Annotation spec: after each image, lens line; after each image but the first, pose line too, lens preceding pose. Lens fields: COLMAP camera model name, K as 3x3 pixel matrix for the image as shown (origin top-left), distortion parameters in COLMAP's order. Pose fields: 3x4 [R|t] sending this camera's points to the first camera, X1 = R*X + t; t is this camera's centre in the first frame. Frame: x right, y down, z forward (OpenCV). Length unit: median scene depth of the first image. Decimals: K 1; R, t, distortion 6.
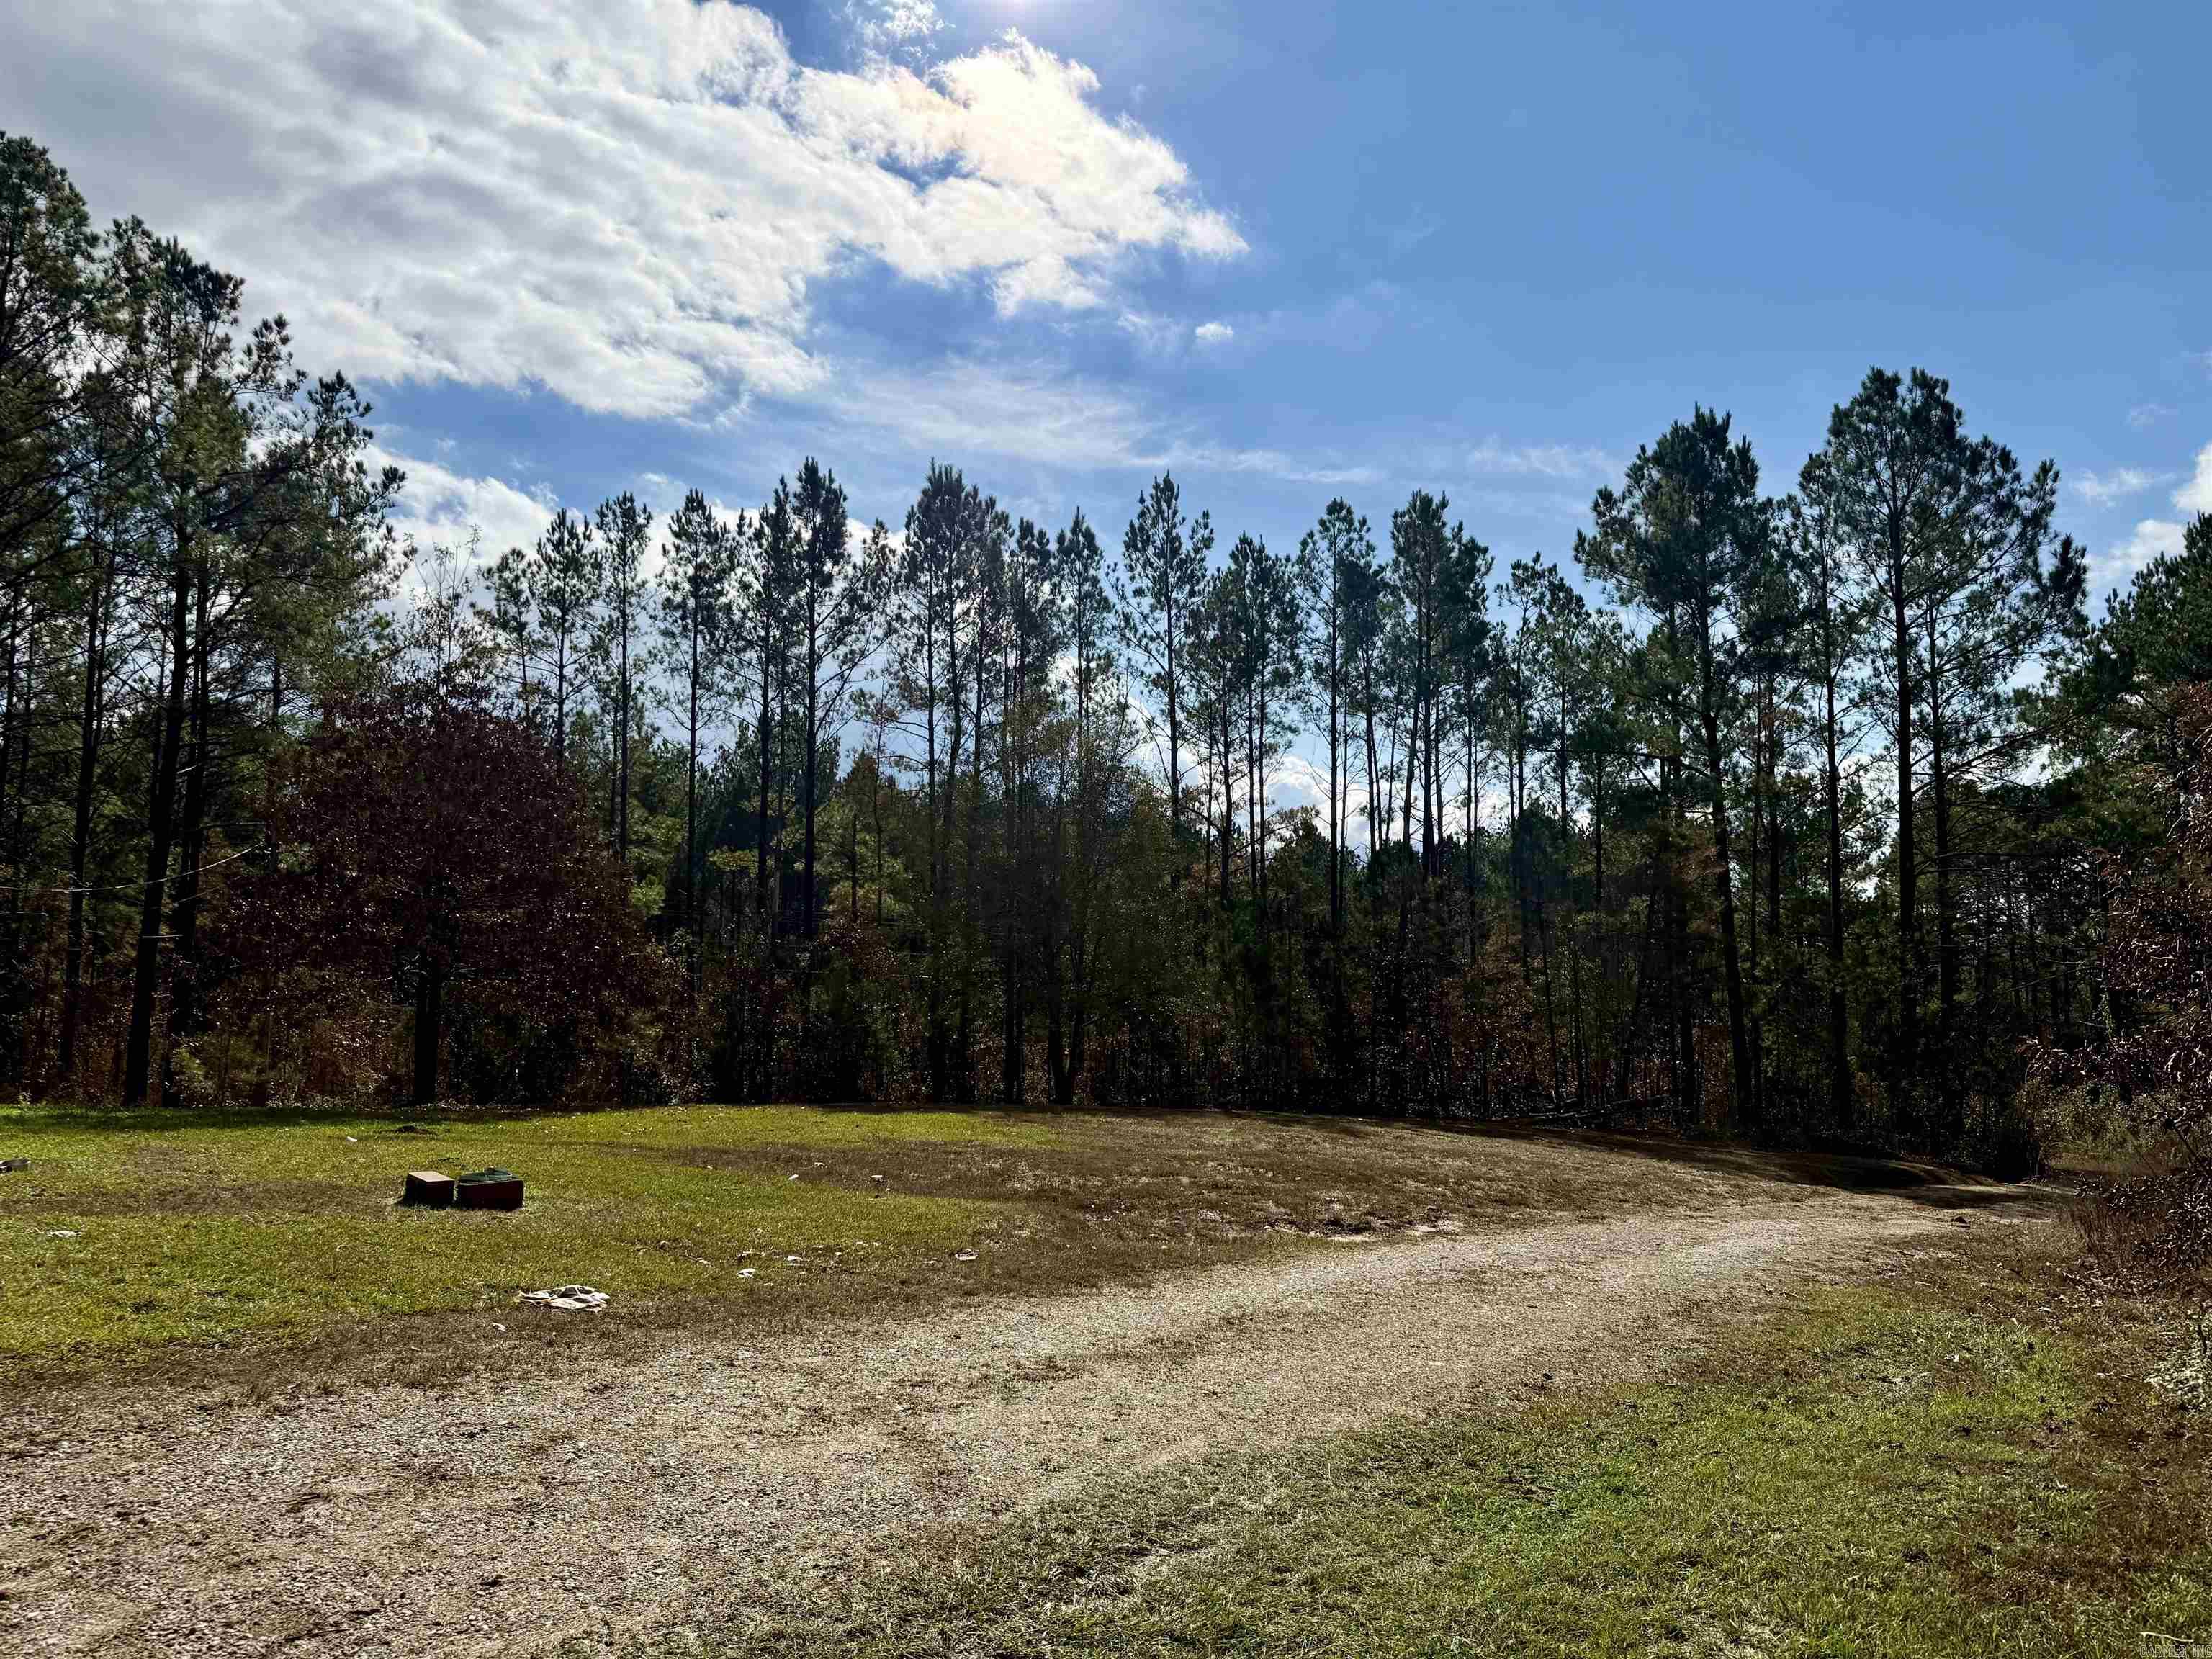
lens RADIAL K [[1563.7, 0, 1121.7], [0, 1563.7, 831.8], [0, 0, 1]] dist [0.043712, -0.044418]
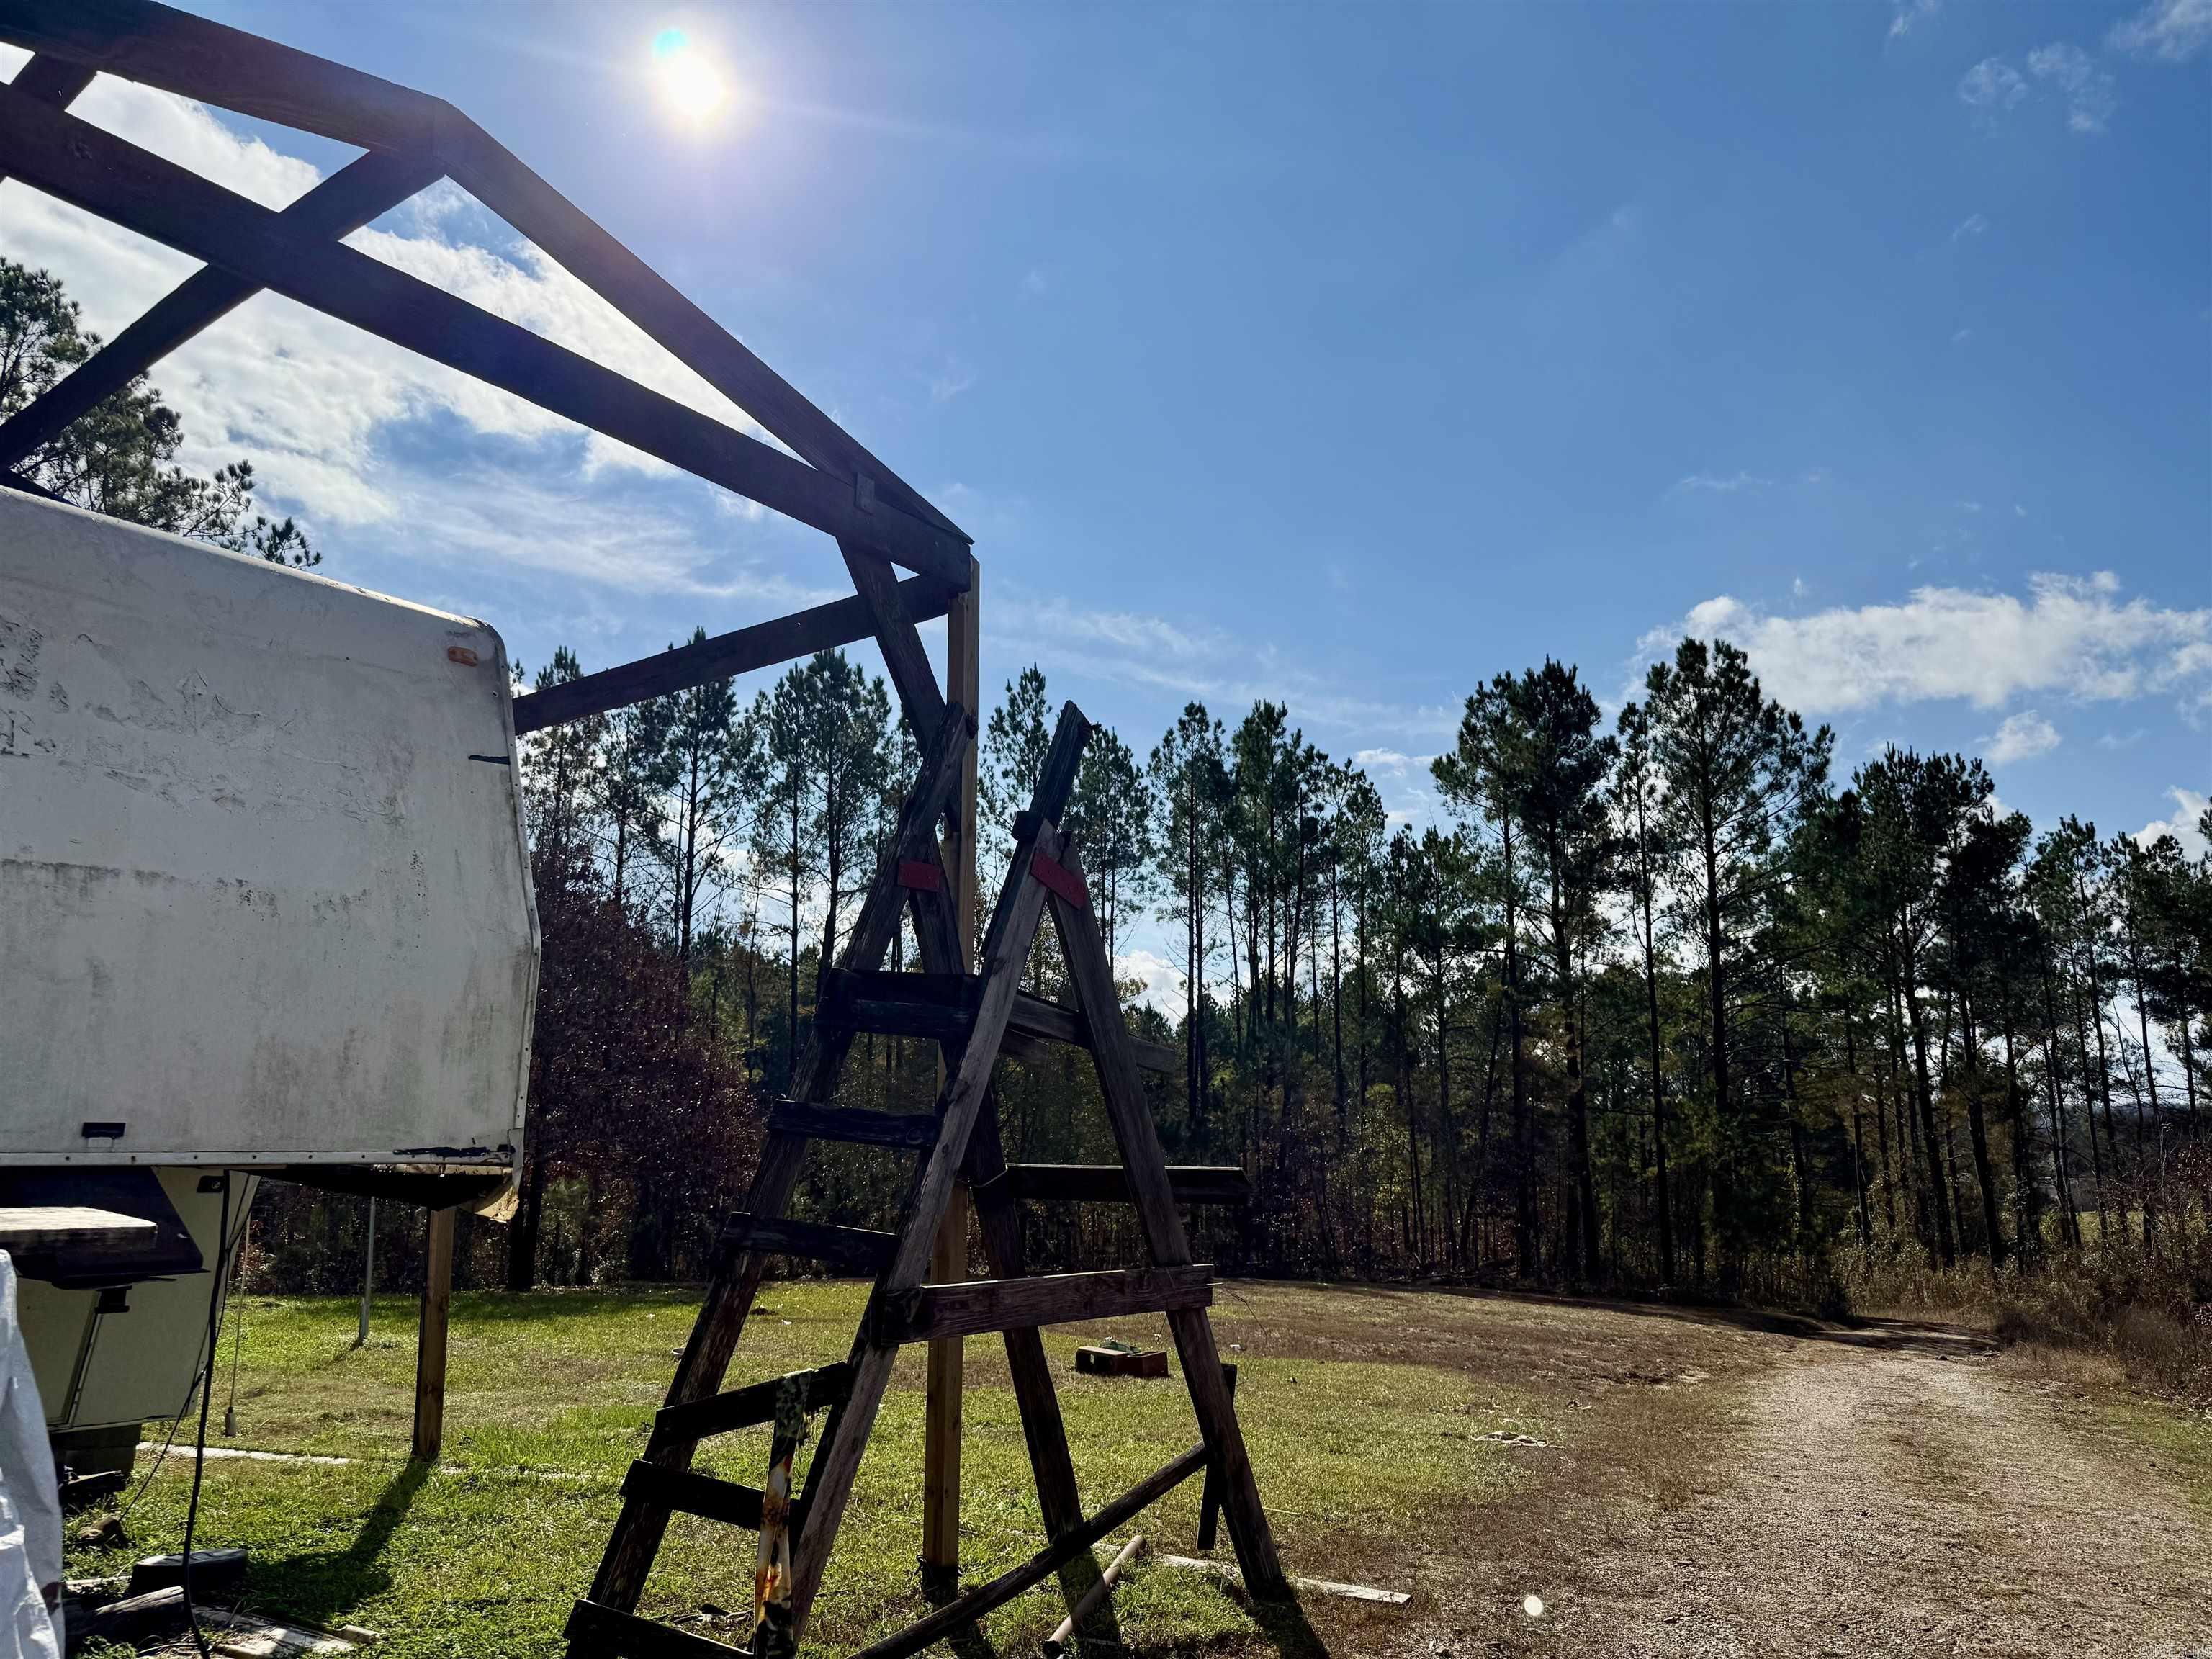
lens RADIAL K [[1563.7, 0, 1126.4], [0, 1563.7, 852.3], [0, 0, 1]] dist [0.043712, -0.044418]
pose [[0.973343, 0.046544, 0.224580, -0.146877], [-0.027463, 0.995799, -0.087351, -0.010837], [-0.227702, 0.078855, 0.970533, -0.036725]]
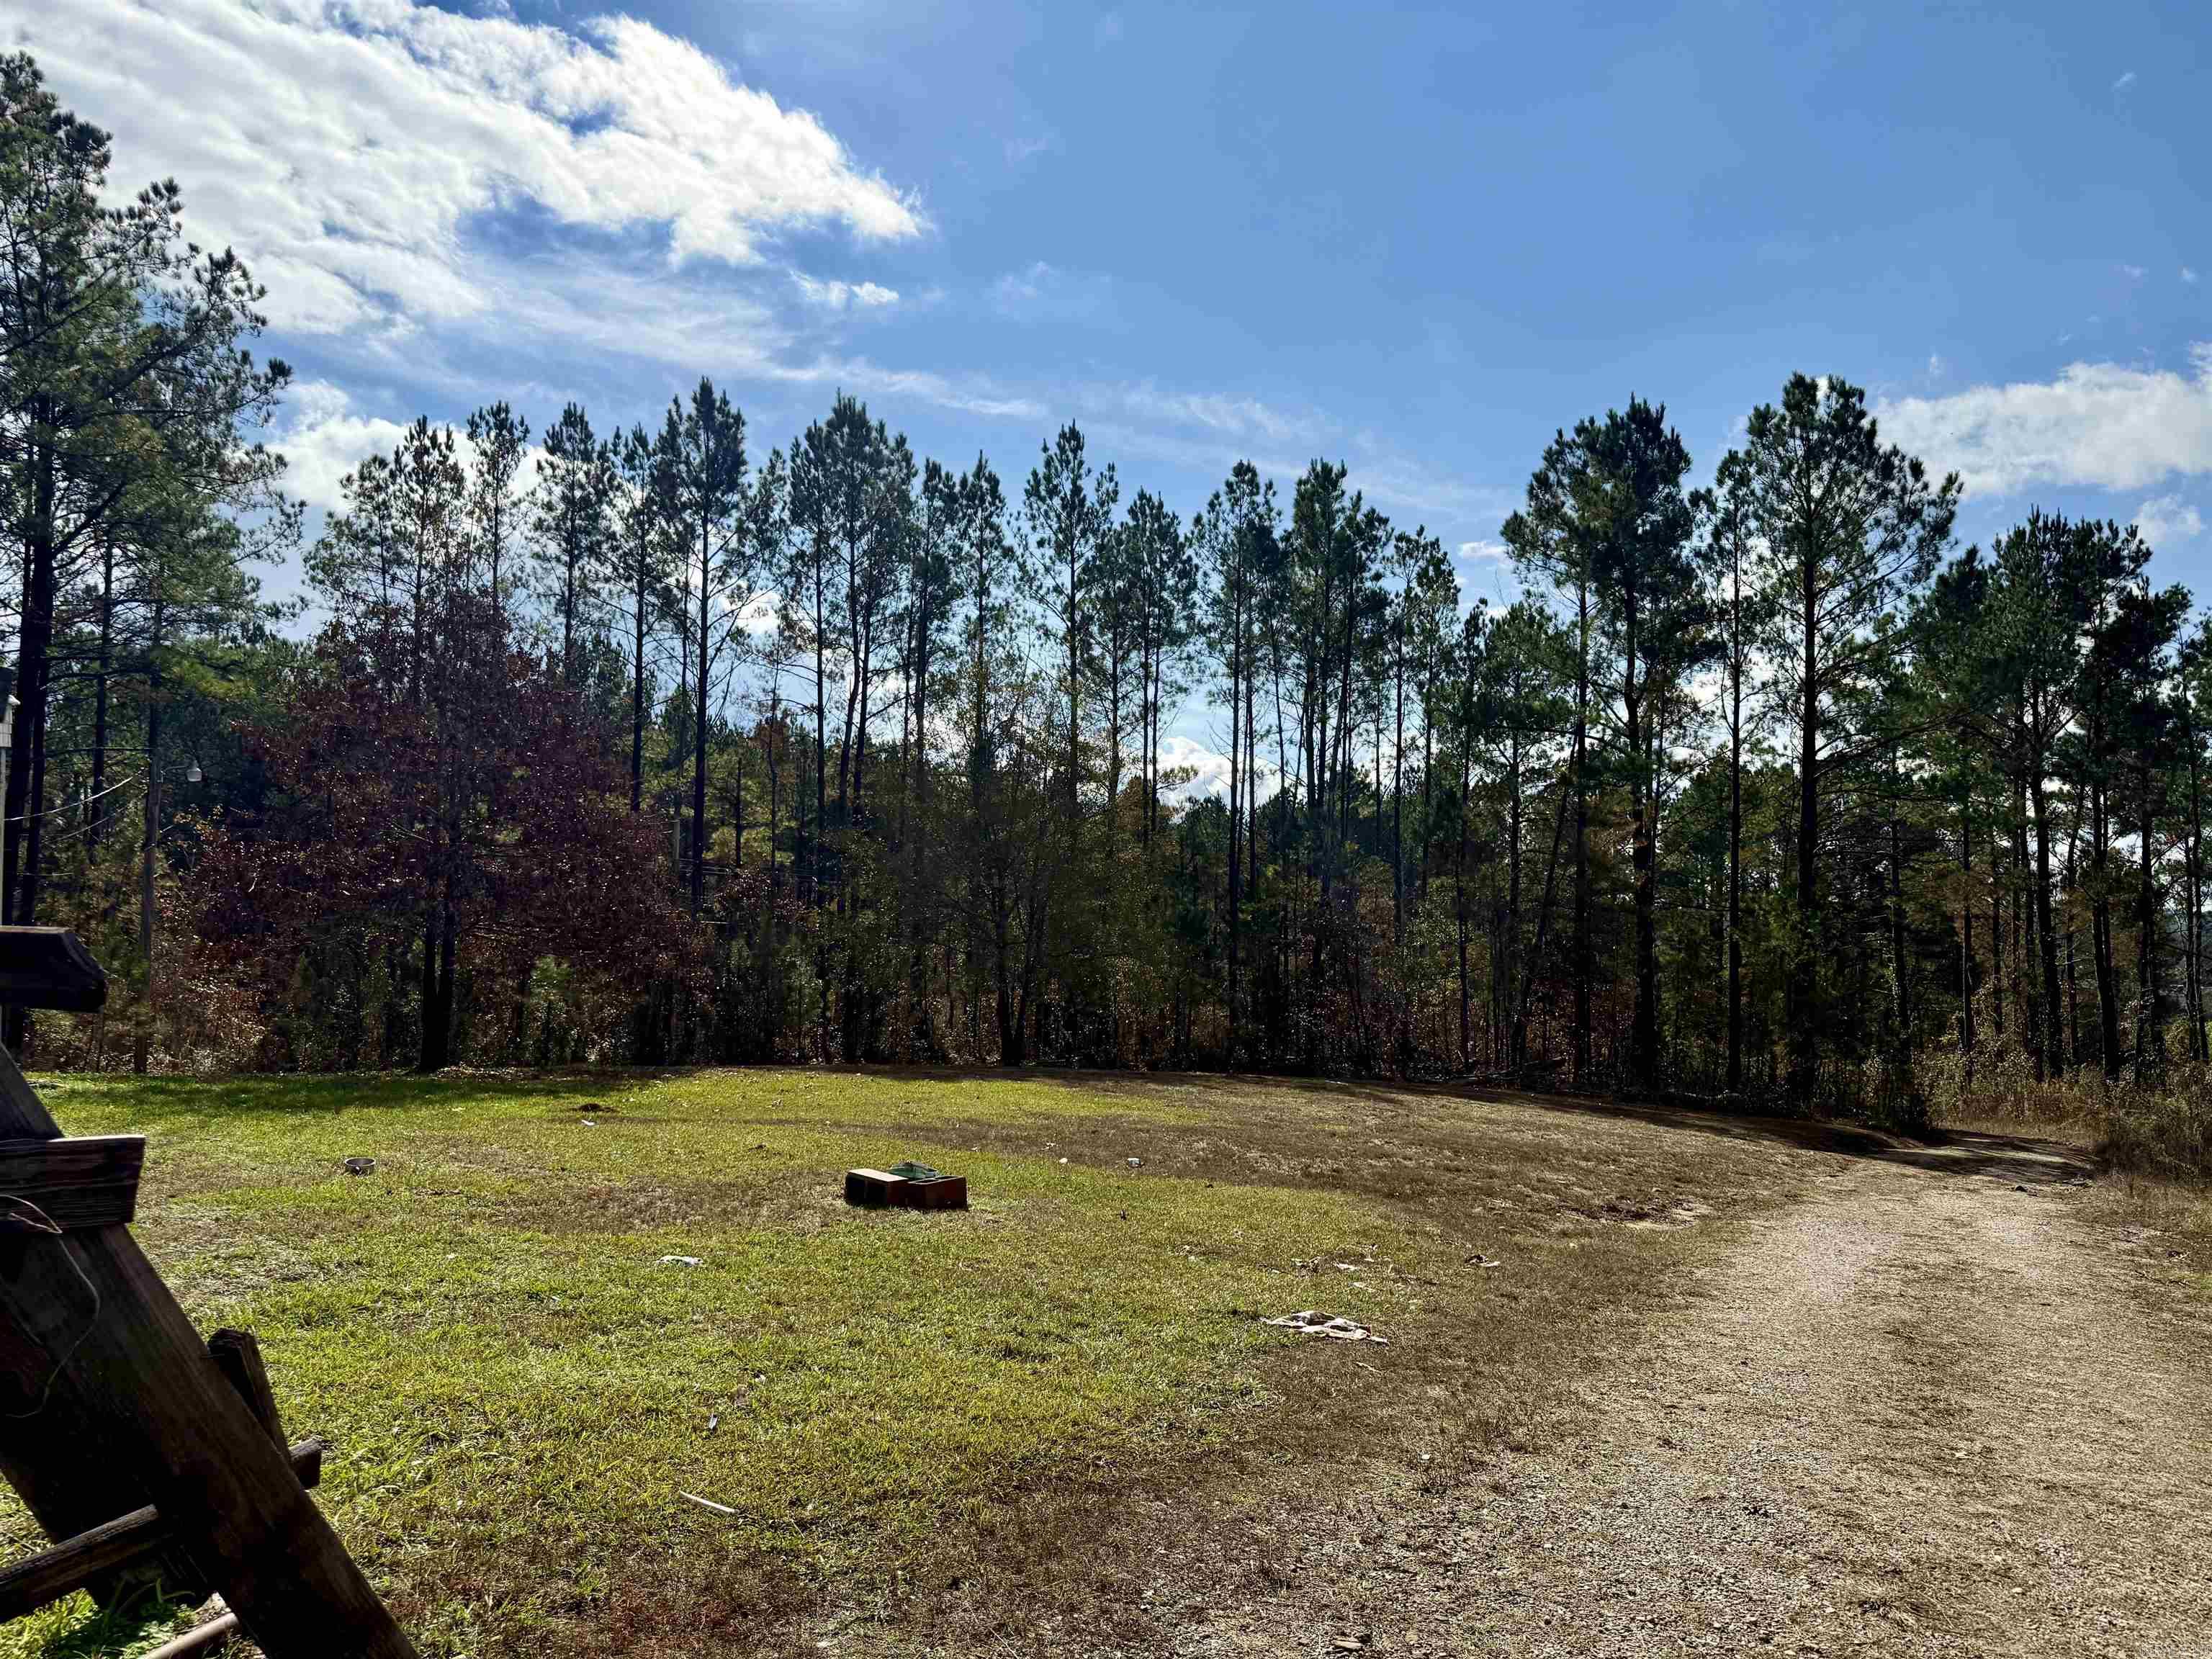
lens RADIAL K [[1563.7, 0, 1111.6], [0, 1563.7, 835.1], [0, 0, 1]] dist [0.043712, -0.044418]
pose [[0.987423, 0.029435, 0.155335, -0.094728], [-0.034940, 0.998850, 0.032829, -0.003386], [-0.154191, -0.037844, 0.987316, 0.015735]]
